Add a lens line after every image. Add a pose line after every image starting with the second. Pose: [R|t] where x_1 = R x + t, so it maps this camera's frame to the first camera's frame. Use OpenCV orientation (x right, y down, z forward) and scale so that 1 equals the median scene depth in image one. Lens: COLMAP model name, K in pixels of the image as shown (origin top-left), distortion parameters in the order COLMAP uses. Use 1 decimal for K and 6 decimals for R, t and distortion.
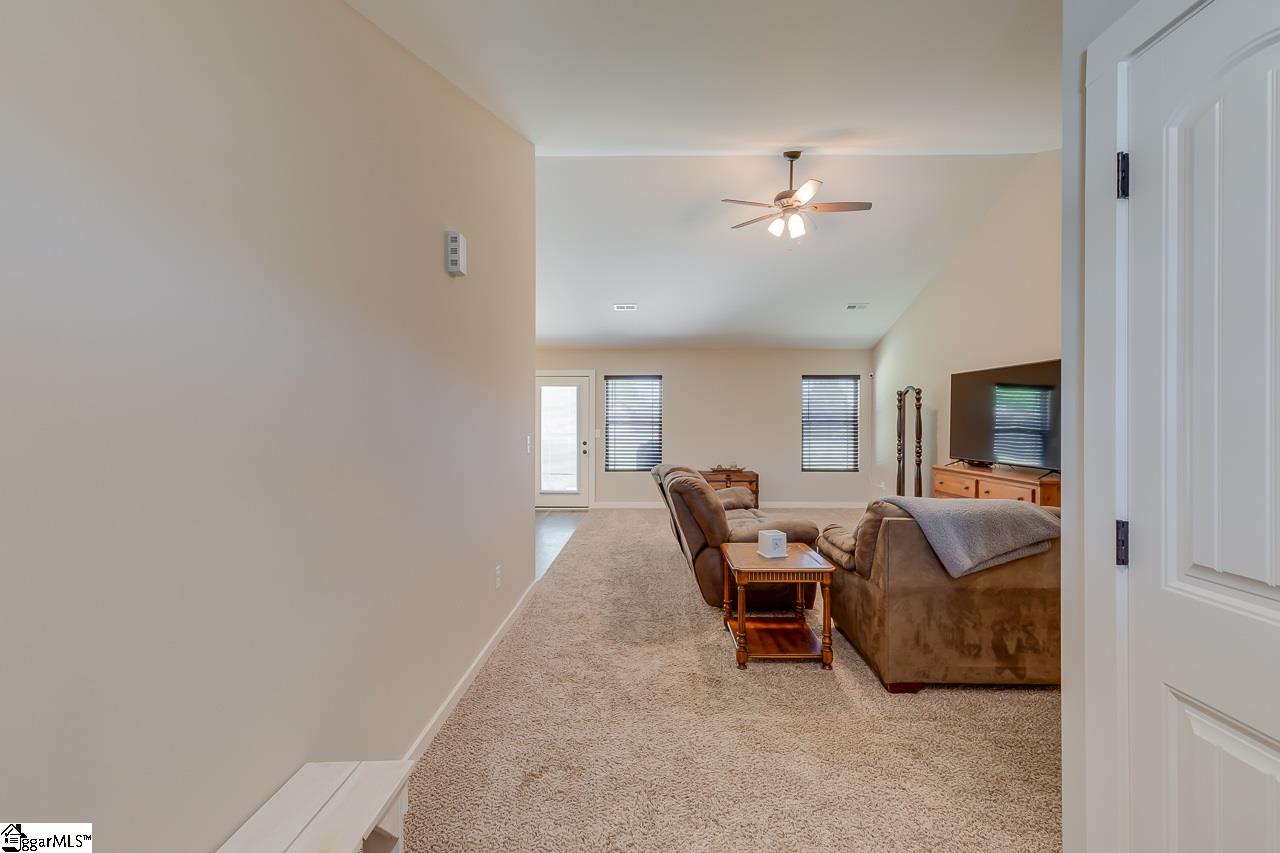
lens RADIAL K [[572.5, 0, 640.7], [0, 572.5, 425.4], [0, 0, 1]] dist [0.003612, 0.000263]
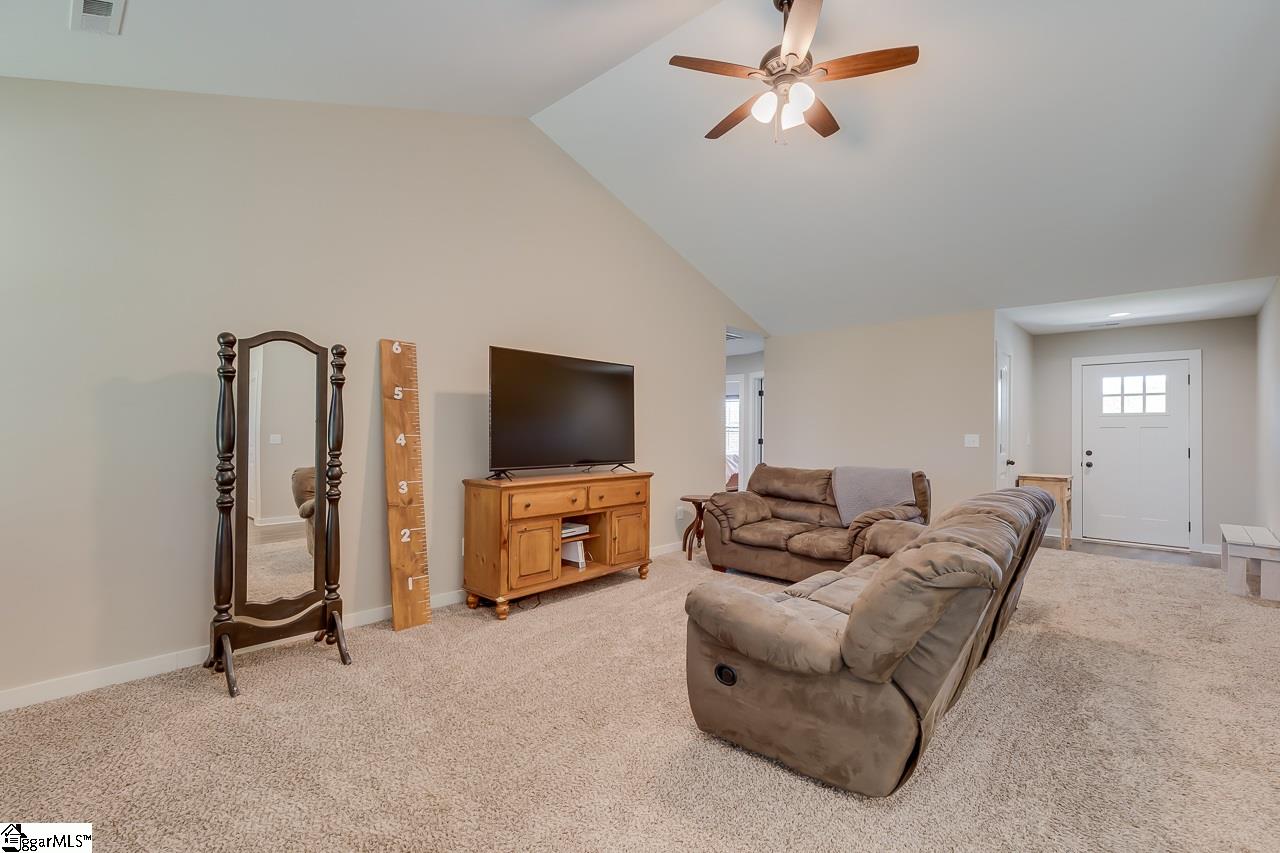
lens RADIAL K [[572.5, 0, 644.8], [0, 572.5, 425.5], [0, 0, 1]] dist [0.003612, 0.000263]
pose [[-0.744499, -0.006803, 0.667589, -0.032111], [-0.007779, 0.999969, 0.001515, 0.001087], [-0.667578, -0.004066, -0.744528, 1.067978]]
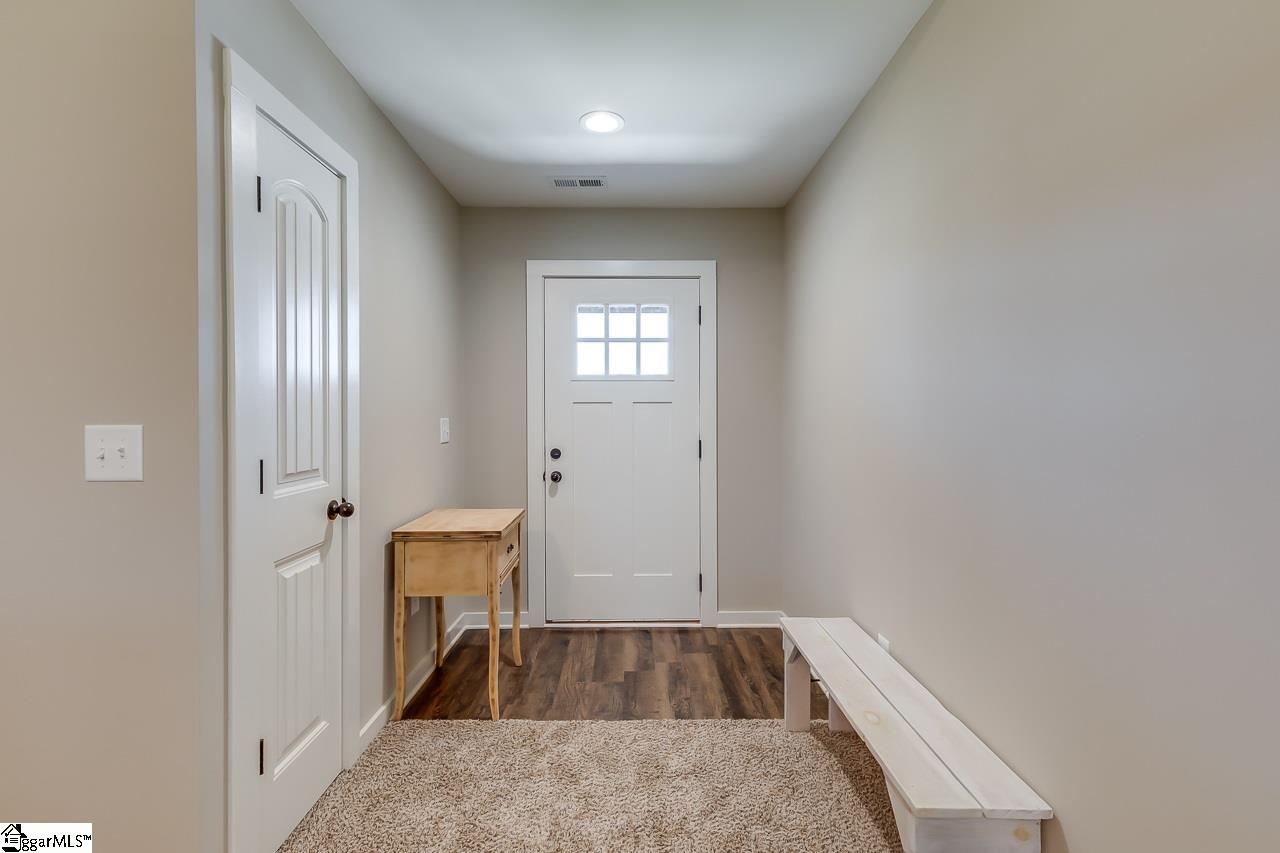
lens RADIAL K [[572.5, 0, 638.2], [0, 572.5, 419.2], [0, 0, 1]] dist [0.003612, 0.000263]
pose [[-0.999578, -0.006922, -0.028206, 0.001484], [-0.007384, 0.999840, 0.016315, 0.005574], [0.028088, 0.016517, -0.999469, 0.301356]]
